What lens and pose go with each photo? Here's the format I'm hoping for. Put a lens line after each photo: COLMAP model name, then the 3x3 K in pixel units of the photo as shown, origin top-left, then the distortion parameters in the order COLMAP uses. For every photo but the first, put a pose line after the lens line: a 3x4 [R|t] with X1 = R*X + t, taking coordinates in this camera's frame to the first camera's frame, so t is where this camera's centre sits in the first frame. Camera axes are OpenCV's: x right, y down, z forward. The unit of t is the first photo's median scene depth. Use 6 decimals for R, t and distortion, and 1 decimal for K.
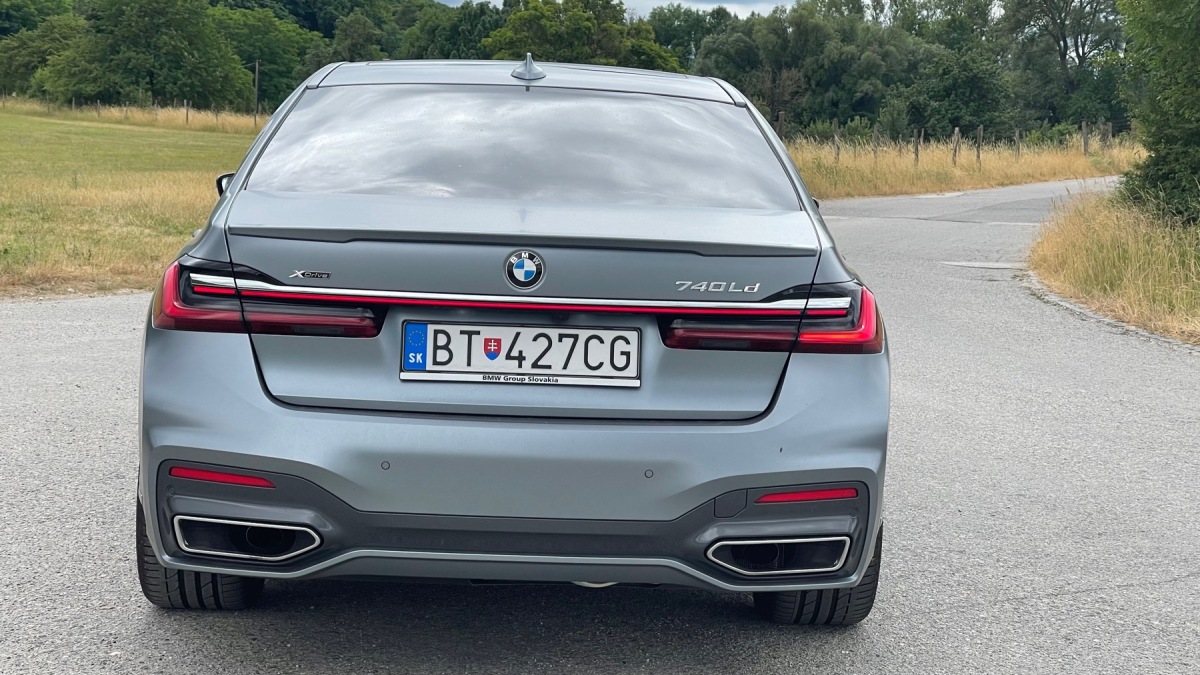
lens RADIAL K [[2229.9, 0, 591.4], [0, 2229.9, 339.1], [0, 0, 1]] dist [0.245834, 0.000000]
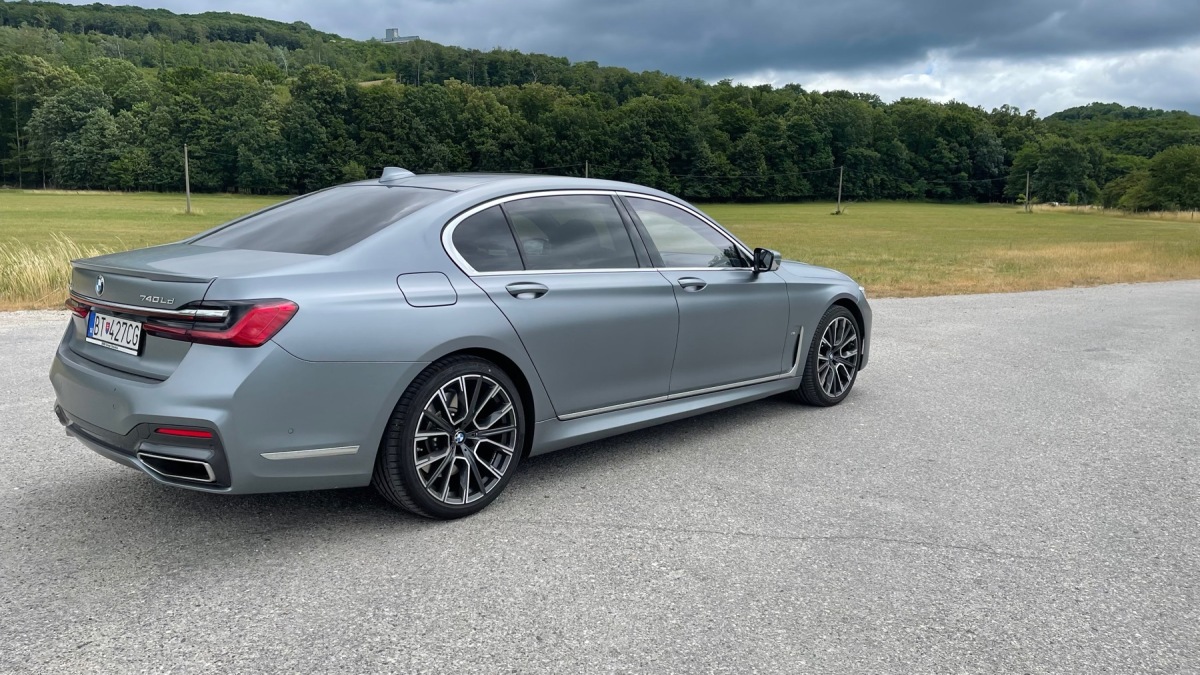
lens RADIAL K [[909.8, 0, 589.0], [0, 909.8, 336.4], [0, 0, 1]] dist [0.068056, -0.070330]
pose [[0.703894, 0.070067, -0.706840, 0.763014], [-0.051757, 0.997537, 0.047342, -0.044662], [0.708416, 0.003260, 0.705787, 0.745191]]
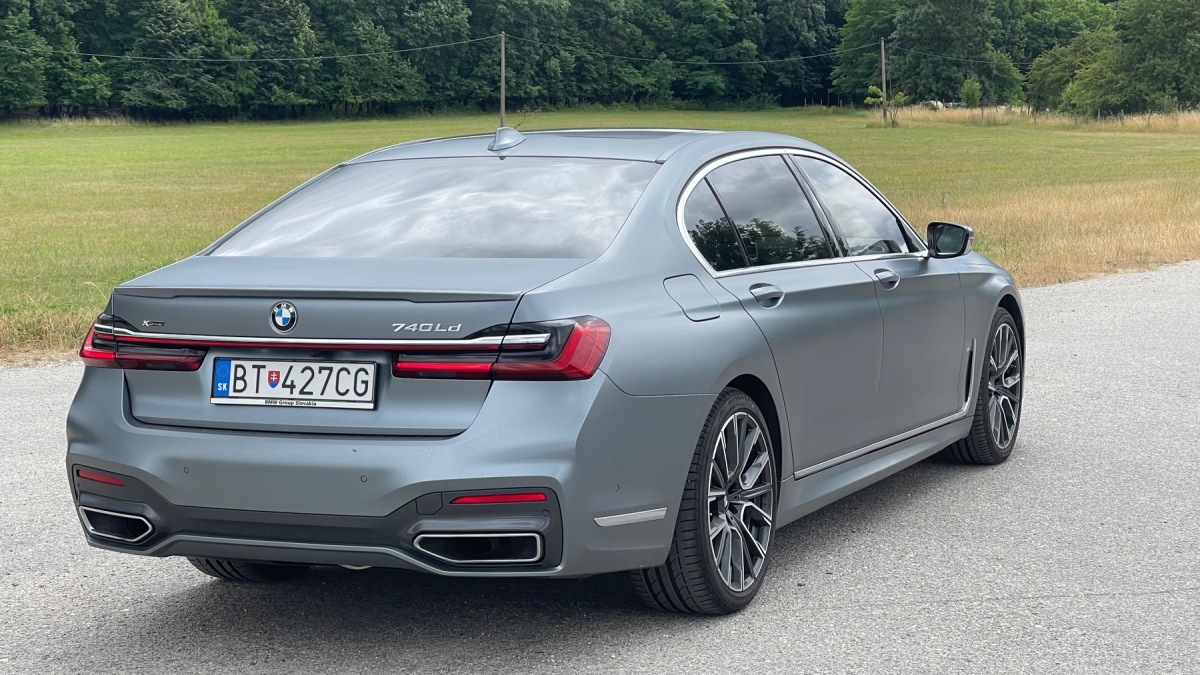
lens RADIAL K [[2229.9, 0, 601.2], [0, 2229.9, 335.5], [0, 0, 1]] dist [0.245834, 0.000000]
pose [[0.892457, -0.014720, -0.450892, 0.696373], [0.012505, 0.999891, -0.007893, -0.008091], [0.450959, 0.001406, 0.892543, -0.055565]]
